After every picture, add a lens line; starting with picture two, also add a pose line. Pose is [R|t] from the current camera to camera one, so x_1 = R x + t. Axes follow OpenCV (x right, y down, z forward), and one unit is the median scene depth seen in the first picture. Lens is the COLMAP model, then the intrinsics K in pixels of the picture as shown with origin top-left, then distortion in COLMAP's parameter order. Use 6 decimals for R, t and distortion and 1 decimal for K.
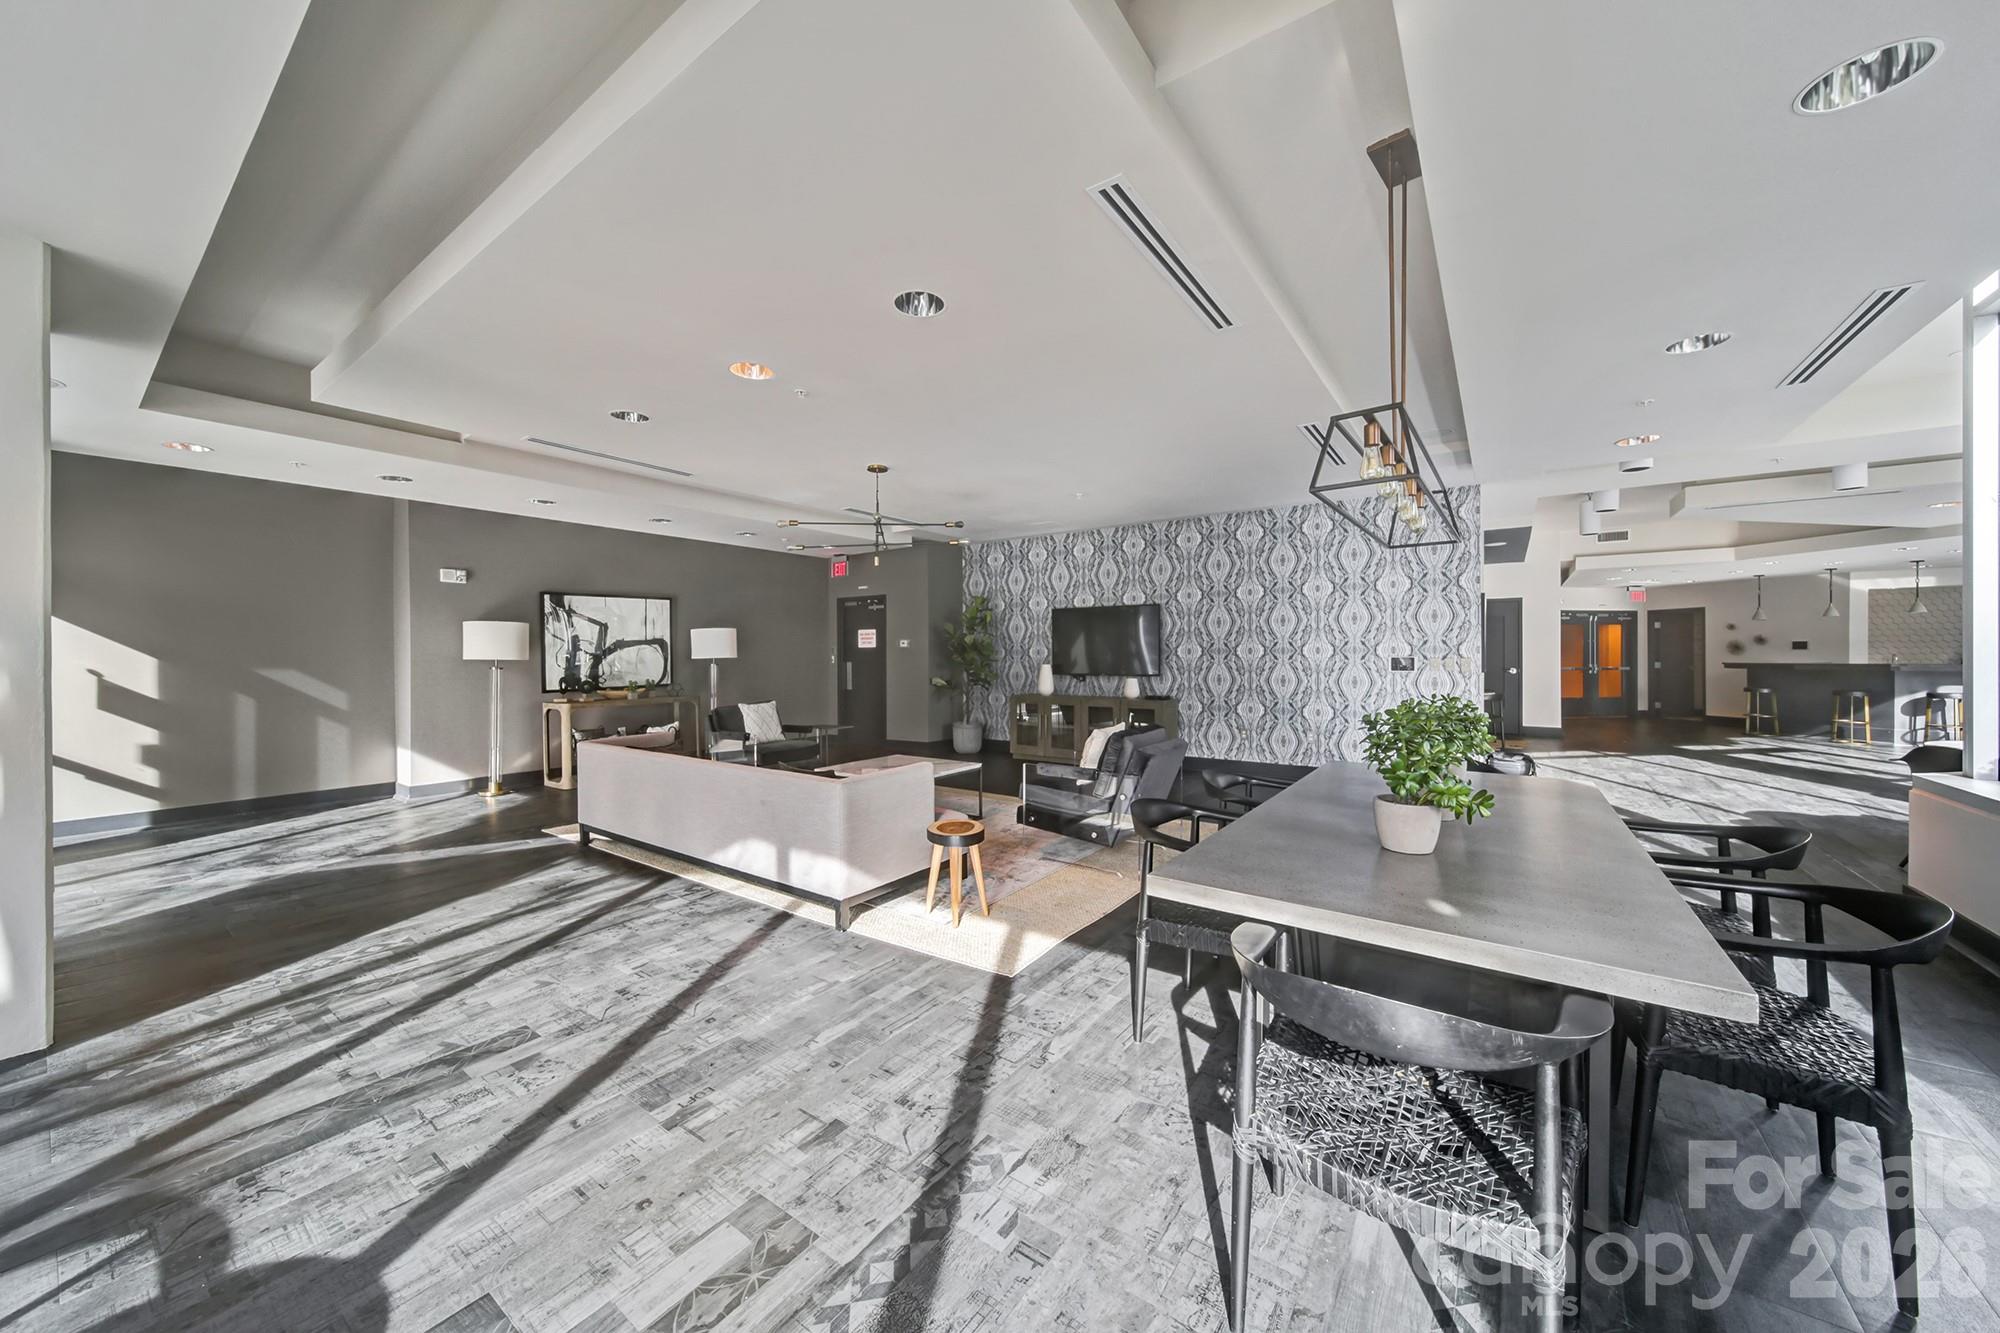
lens RADIAL K [[702.3, 0, 997.7], [0, 702.3, 655.0], [0, 0, 1]] dist [-0.000873, -0.000080]
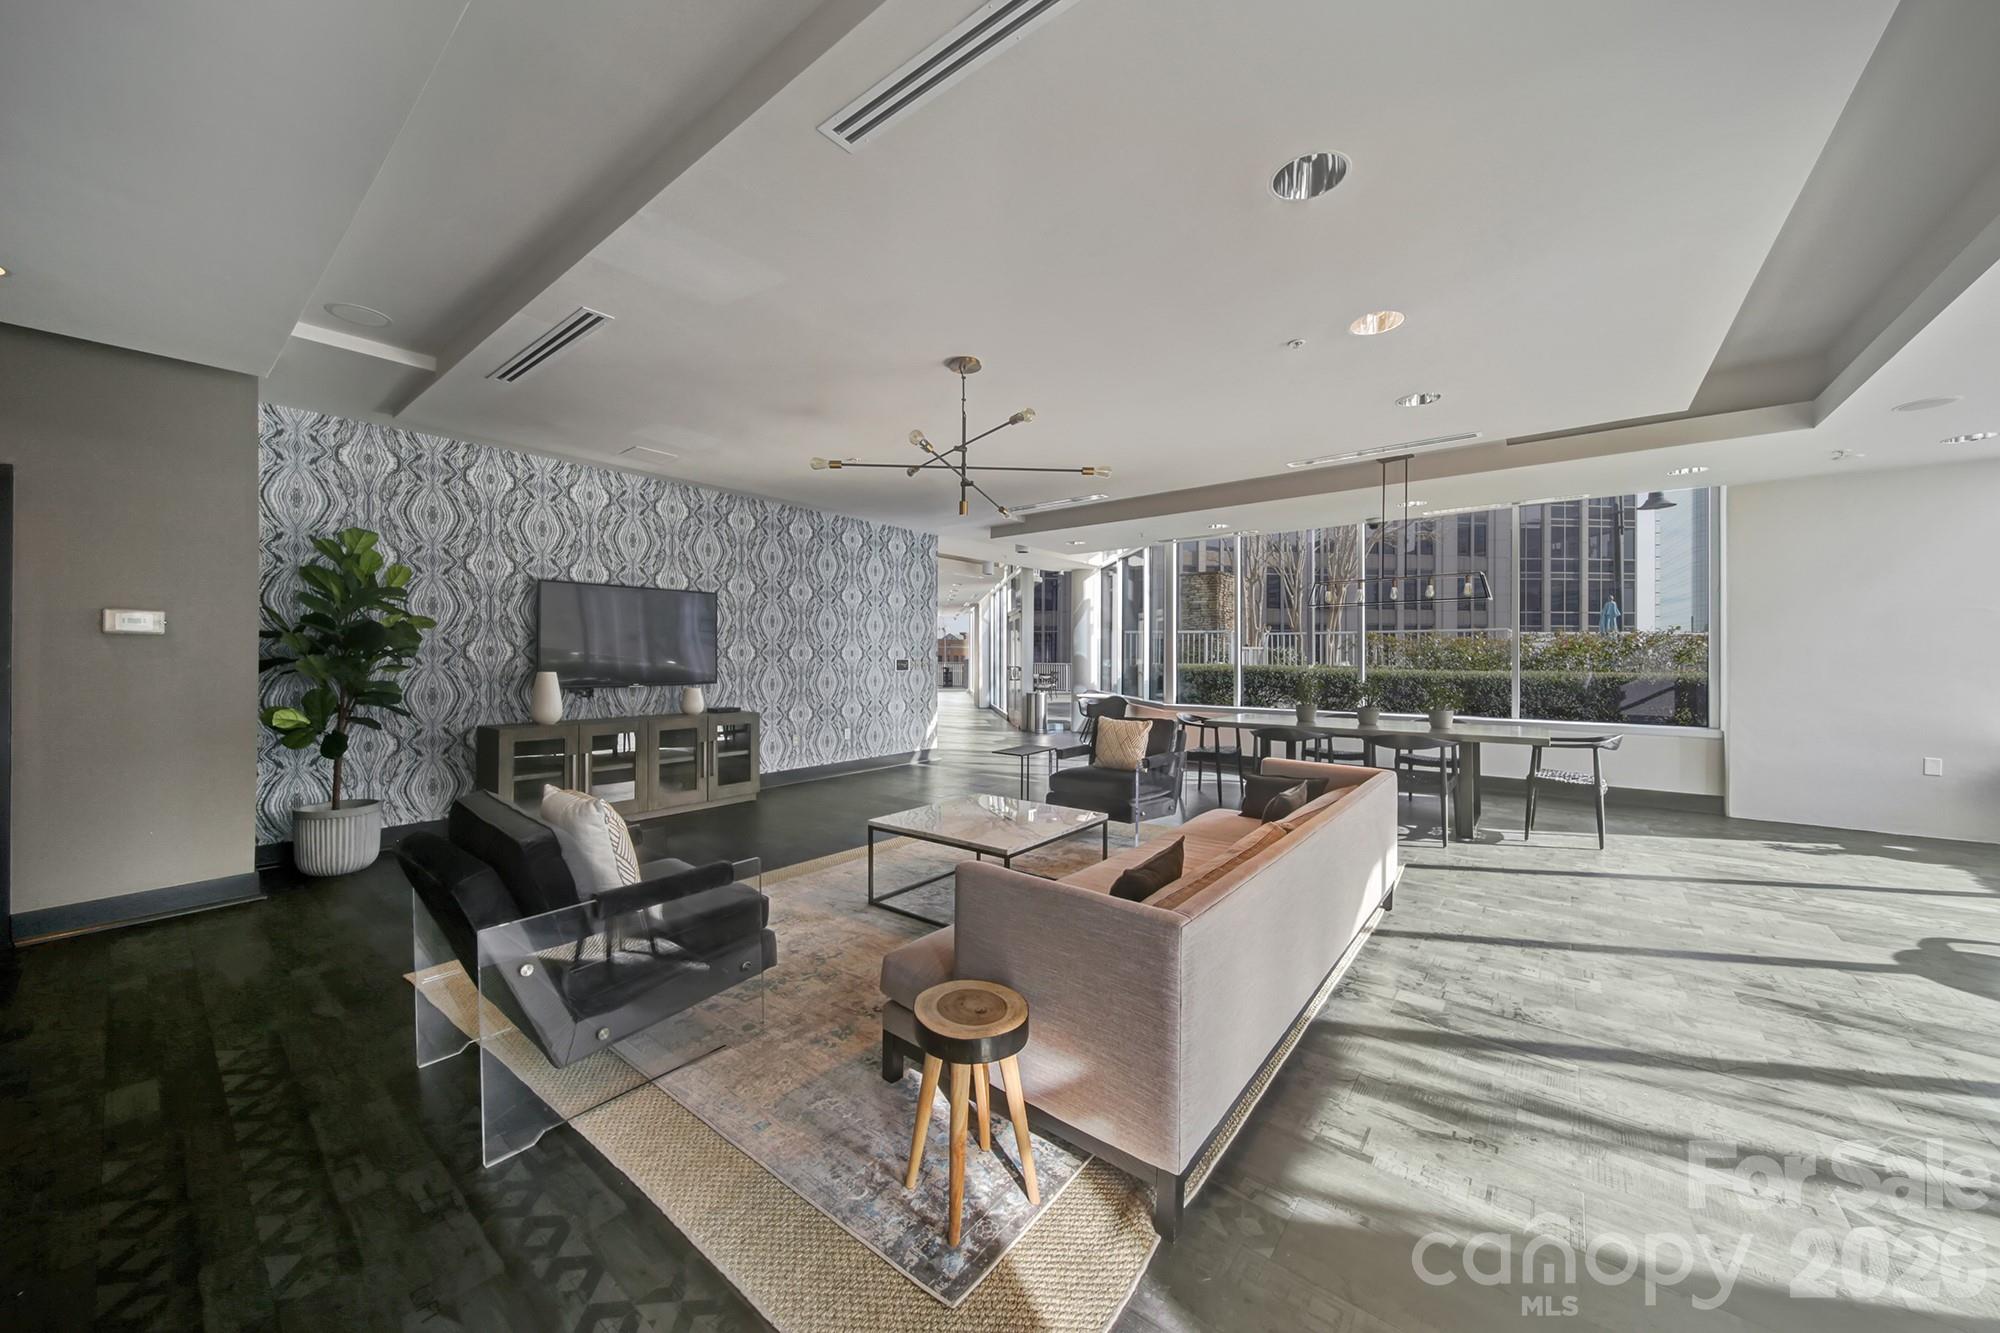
lens RADIAL K [[702.3, 0, 997.7], [0, 702.3, 655.0], [0, 0, 1]] dist [-0.000873, -0.000080]
pose [[0.048479, 0.005709, 0.998808, -1.432414], [-0.002013, 0.999982, -0.005618, 0.005337], [-0.998822, -0.001738, 0.048490, 1.657067]]
